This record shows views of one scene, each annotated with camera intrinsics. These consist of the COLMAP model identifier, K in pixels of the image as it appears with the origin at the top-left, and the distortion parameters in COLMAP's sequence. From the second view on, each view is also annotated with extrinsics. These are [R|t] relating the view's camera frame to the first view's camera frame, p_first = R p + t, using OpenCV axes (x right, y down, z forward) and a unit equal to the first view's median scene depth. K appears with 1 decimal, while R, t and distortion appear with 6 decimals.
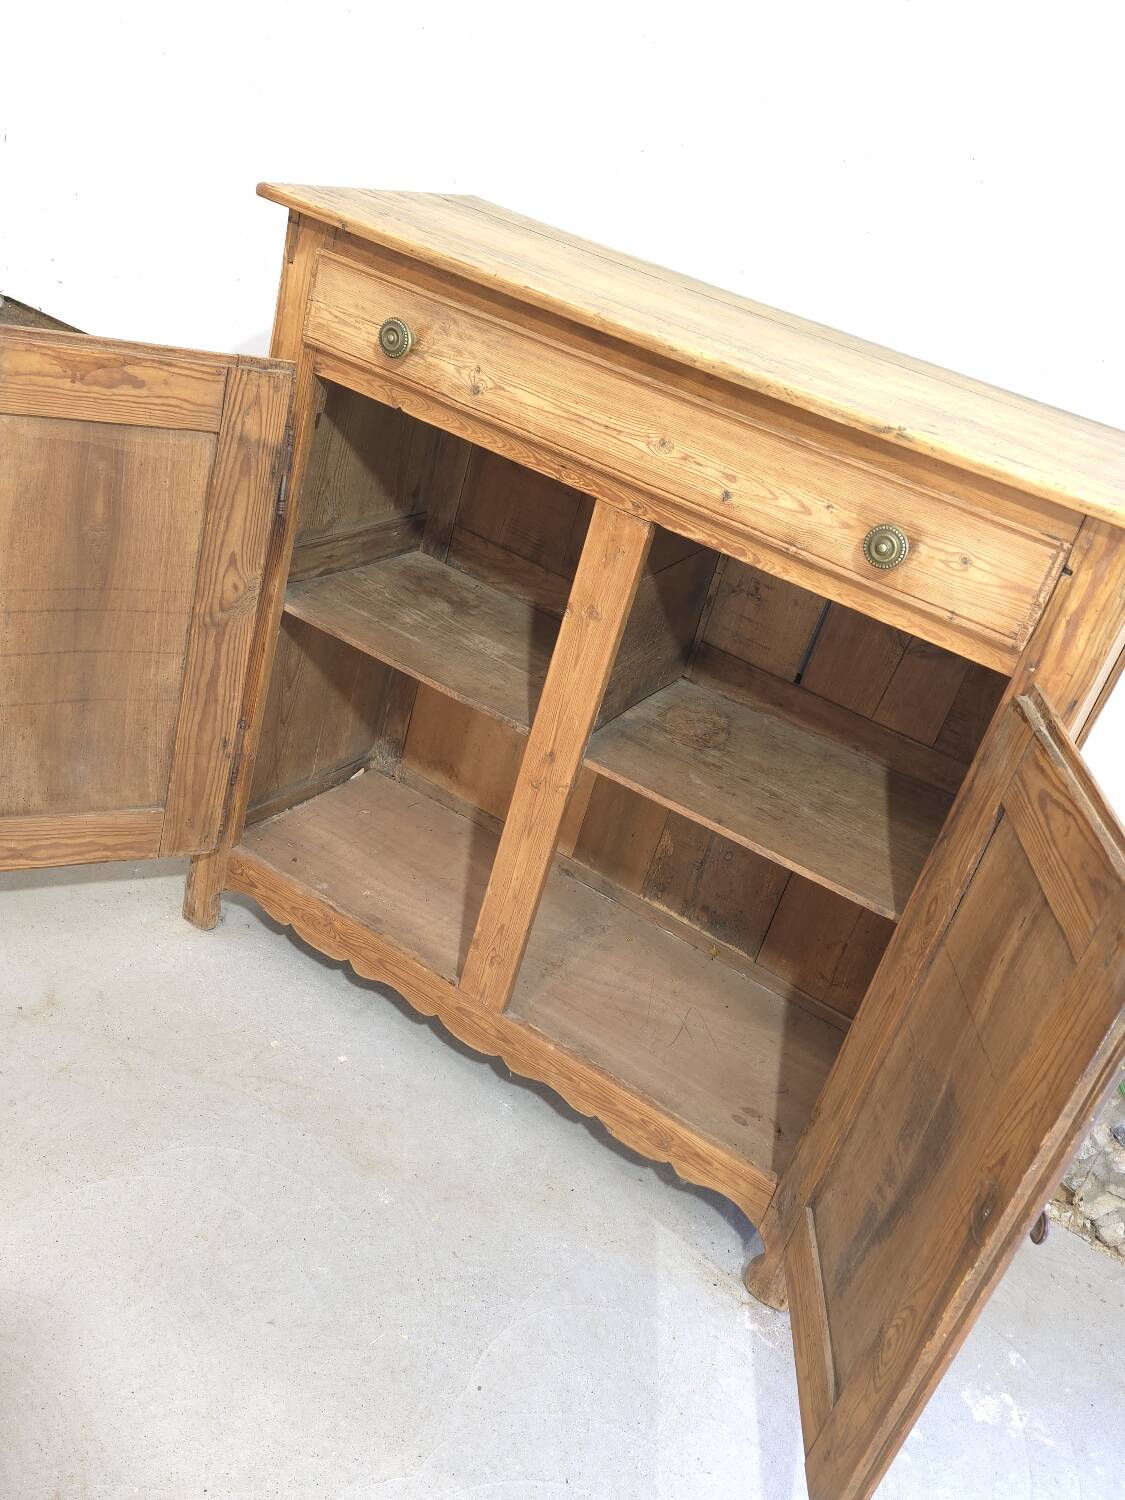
lens RADIAL K [[1314.1, 0, 567.5], [0, 1314.1, 750.8], [0, 0, 1]] dist [0.094151, -0.128791]
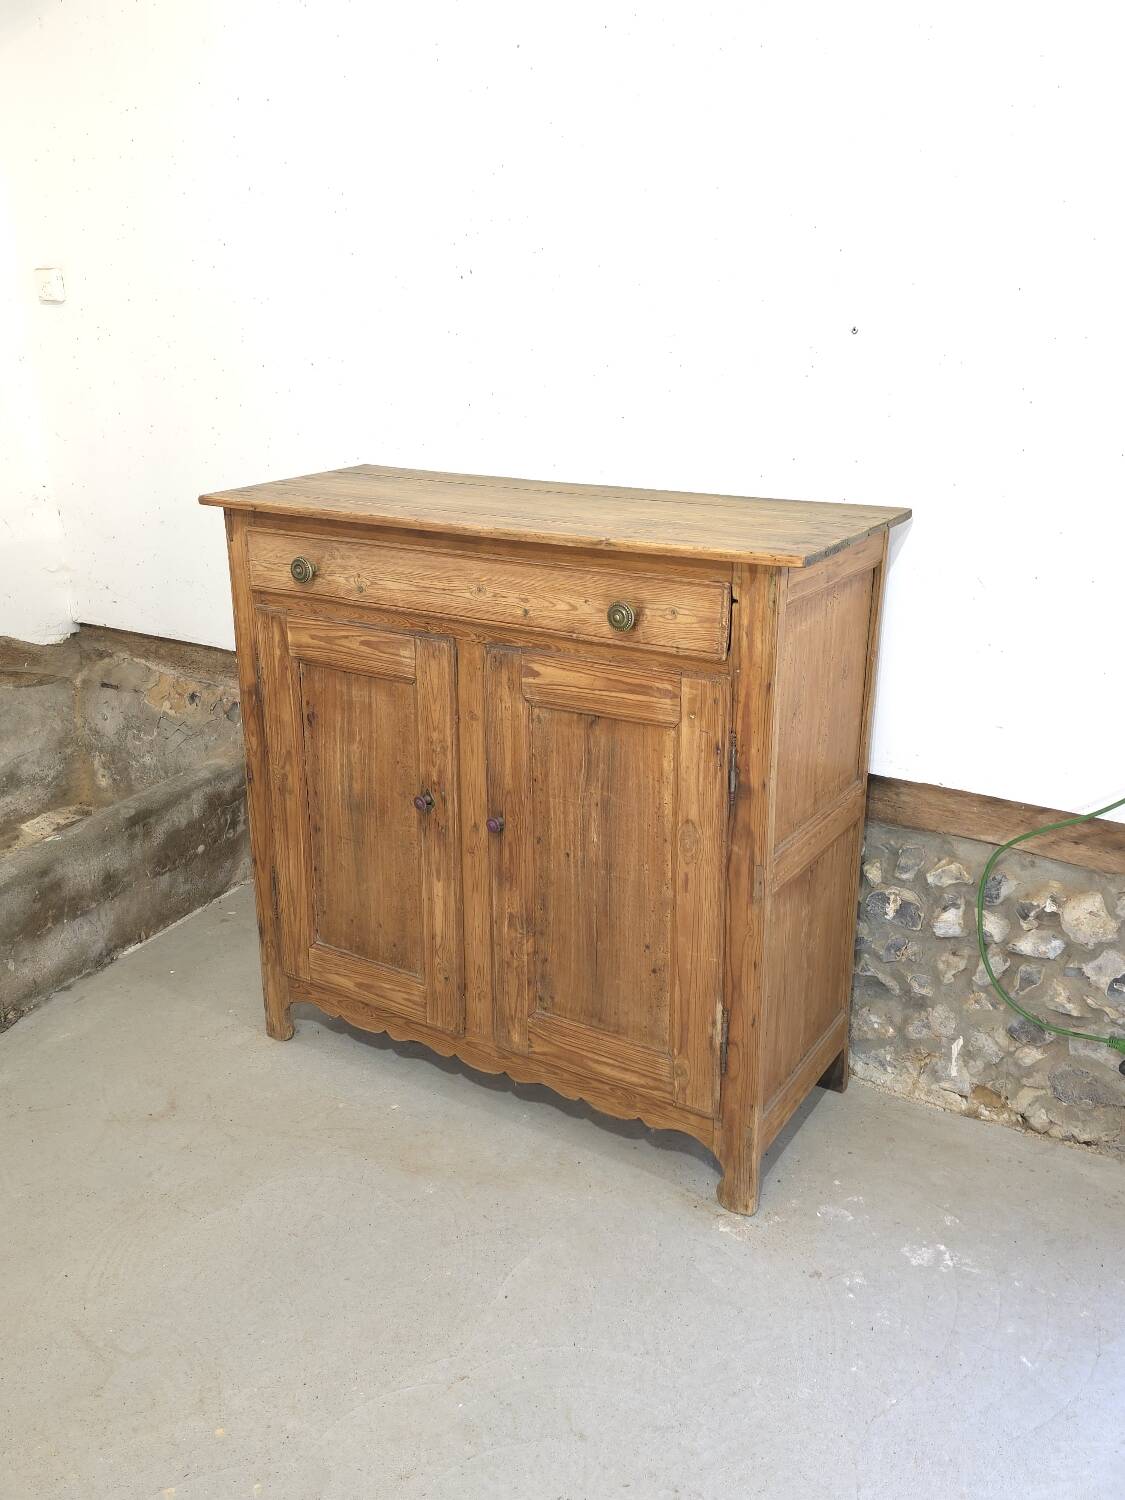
lens RADIAL K [[1314.1, 0, 568.9], [0, 1314.1, 733.7], [0, 0, 1]] dist [0.094151, -0.128791]
pose [[0.966367, -0.240750, -0.090413, 0.238177], [0.221954, 0.958372, -0.179612, 0.185727], [0.129891, 0.153503, 0.979574, -0.356498]]
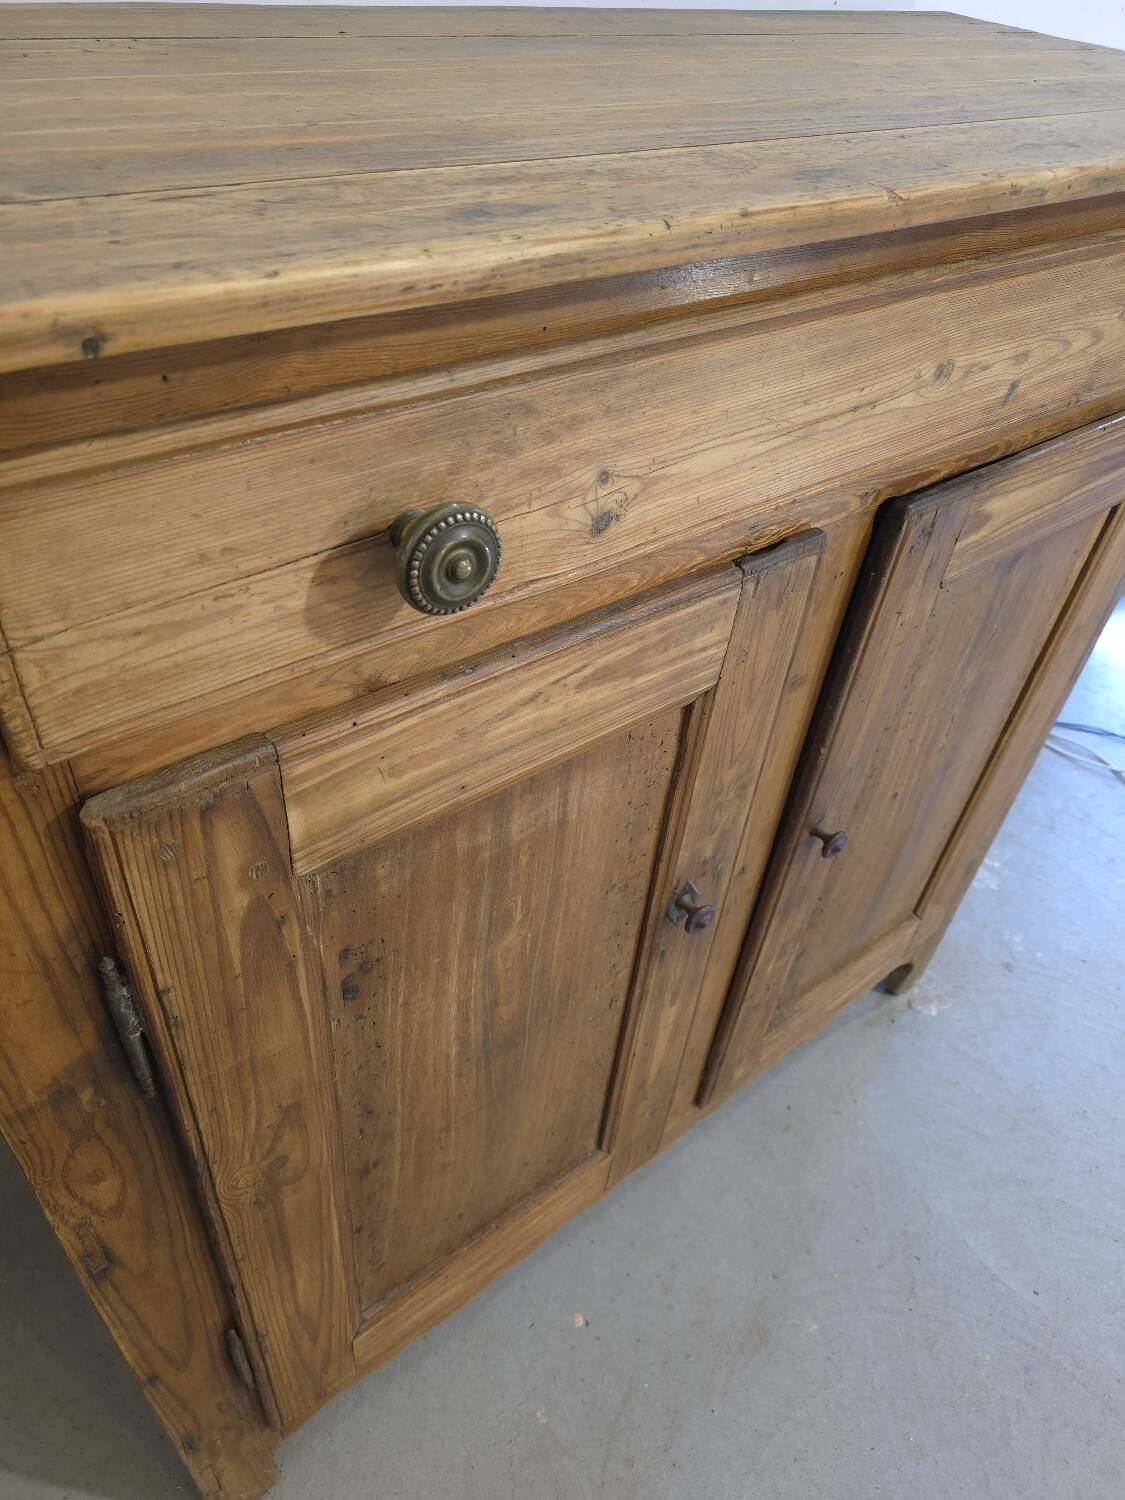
lens RADIAL K [[1022.2, 0, 561.0], [0, 1022.2, 741.5], [0, 0, 1]] dist [0.027590, -0.025277]
pose [[0.367028, -0.763258, 0.531722, -0.280865], [0.444582, 0.646036, 0.620471, -0.415164], [-0.817091, 0.008664, 0.576444, 0.808950]]
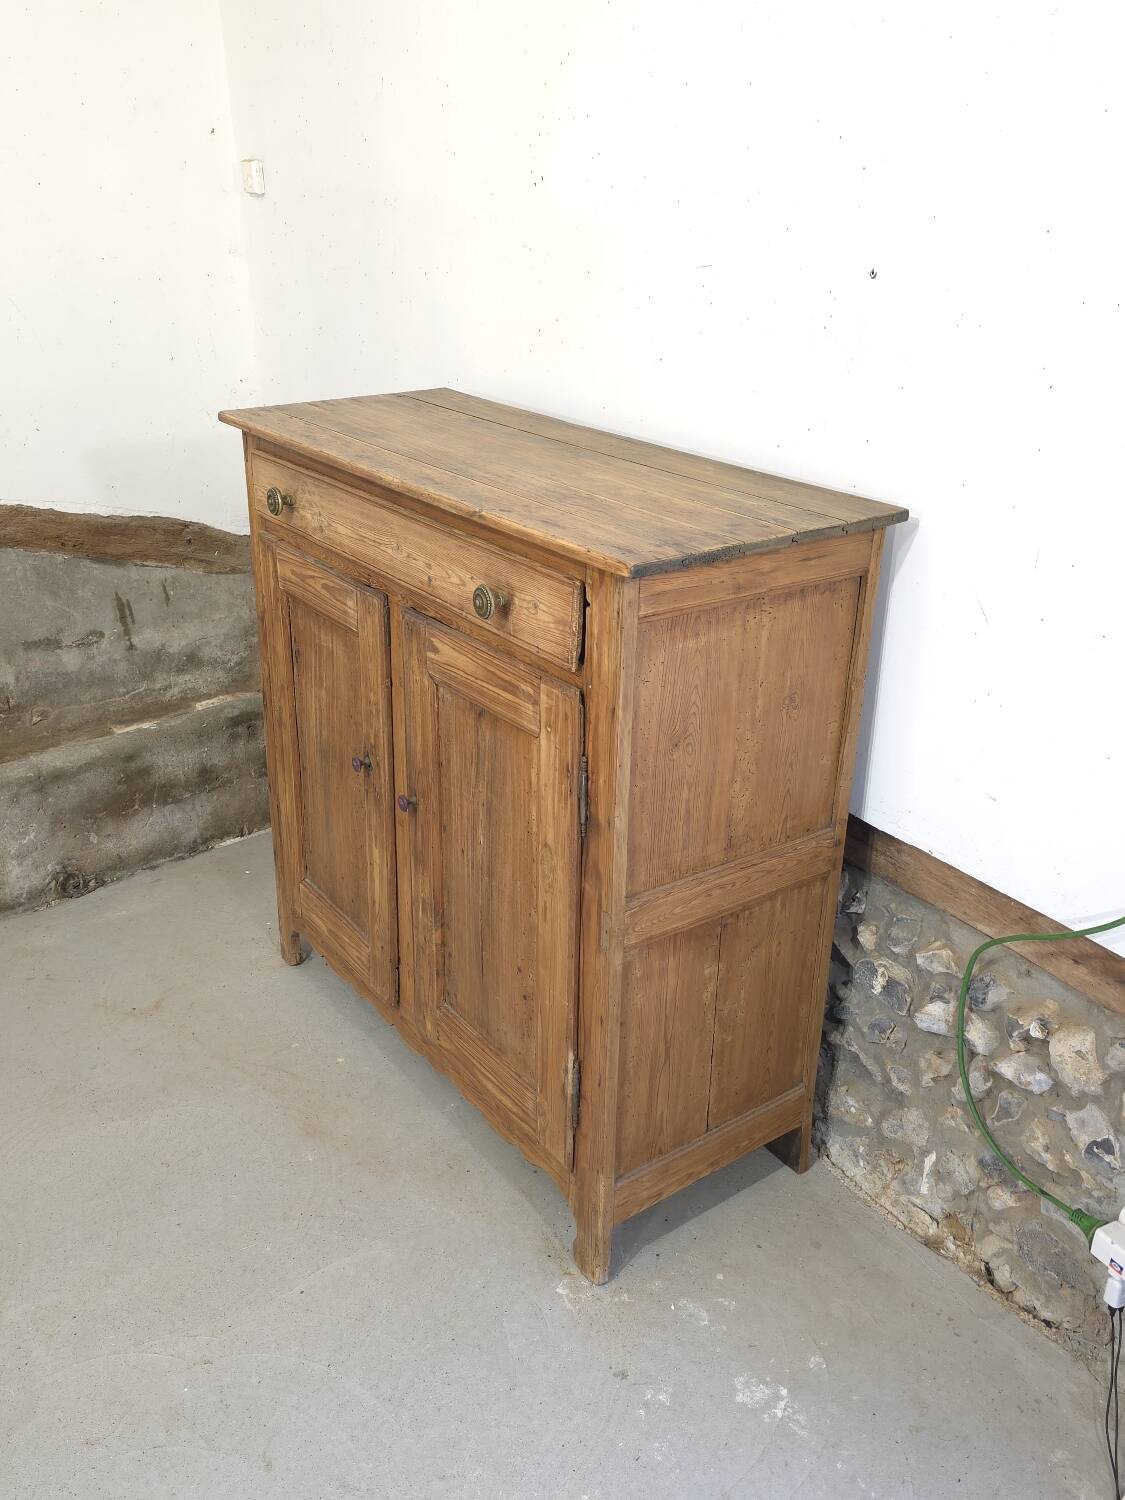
lens RADIAL K [[1314.1, 0, 573.6], [0, 1314.1, 753.0], [0, 0, 1]] dist [0.094151, -0.128791]
pose [[0.897376, -0.065304, -0.436408, 0.721686], [0.007908, 0.991210, -0.132062, 0.133861], [0.441196, 0.115058, 0.890004, -0.068453]]
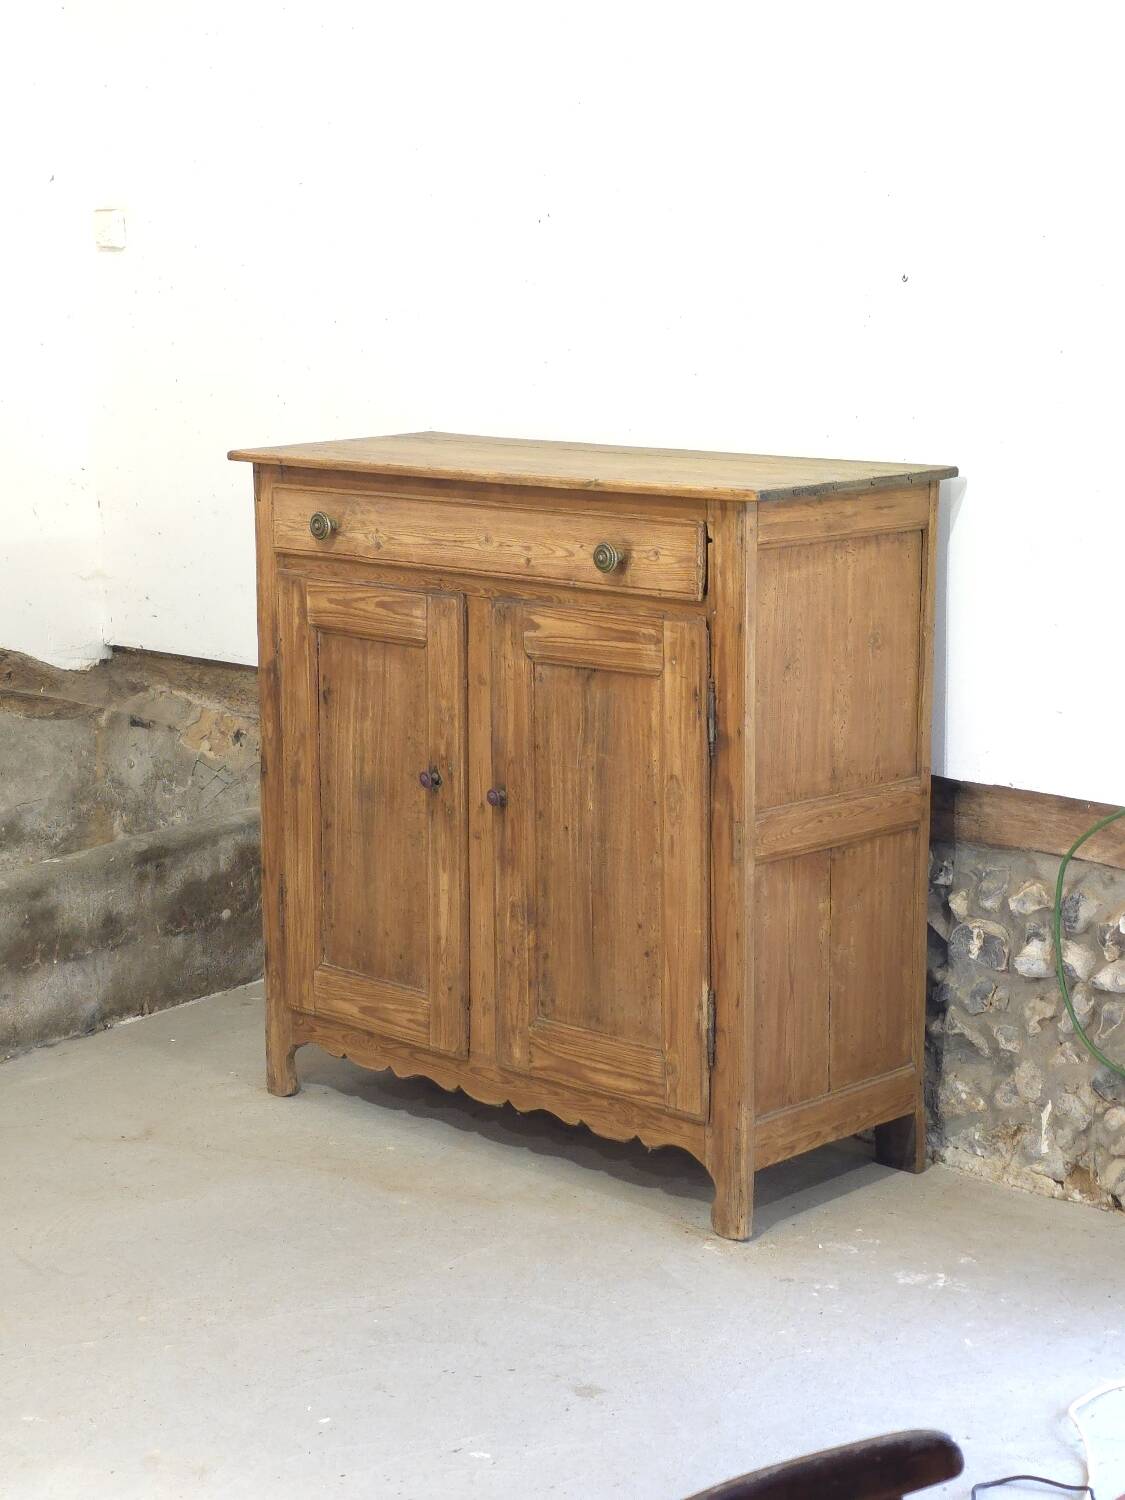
lens RADIAL K [[2845.2, 0, 587.6], [0, 2845.2, 752.4], [0, 0, 1]] dist [0.183609, 0.000000]
pose [[0.941807, -0.215996, -0.257576, 0.815077], [0.118468, 0.930353, -0.346999, 0.935592], [0.314587, 0.296292, 0.901802, -1.460011]]
